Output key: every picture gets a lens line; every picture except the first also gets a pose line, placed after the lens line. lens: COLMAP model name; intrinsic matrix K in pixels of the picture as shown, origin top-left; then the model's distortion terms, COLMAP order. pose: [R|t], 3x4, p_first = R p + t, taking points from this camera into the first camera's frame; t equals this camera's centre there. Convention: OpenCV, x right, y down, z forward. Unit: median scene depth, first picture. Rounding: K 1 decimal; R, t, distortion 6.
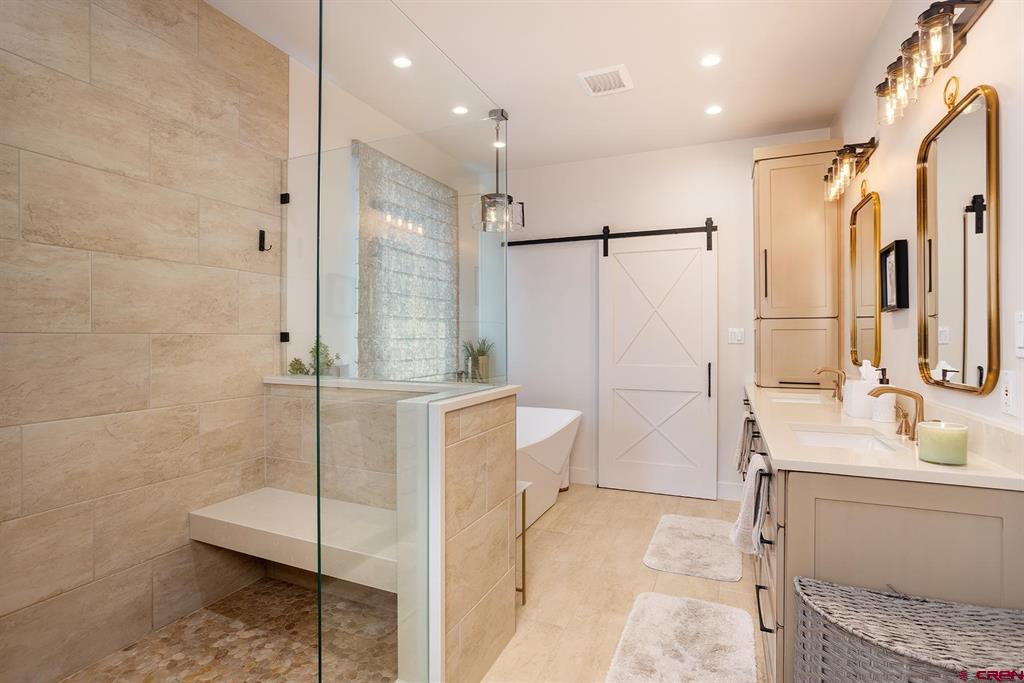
lens RADIAL K [[504.8, 0, 512.1], [0, 504.8, 339.7], [0, 0, 1]] dist [-0.039544, 0.011711]
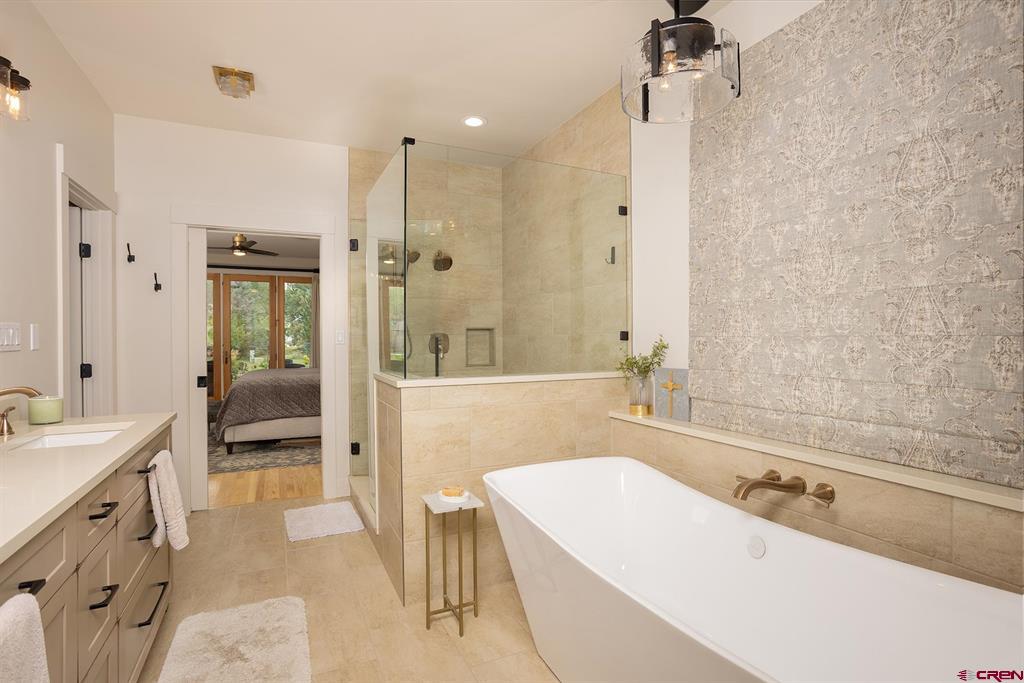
lens RADIAL K [[504.8, 0, 512.7], [0, 504.8, 337.3], [0, 0, 1]] dist [-0.039544, 0.011711]
pose [[-0.651676, -0.002281, -0.758494, 0.428466], [-0.006112, 0.999979, 0.002245, -0.002139], [0.758473, 0.006099, -0.651676, 1.201862]]
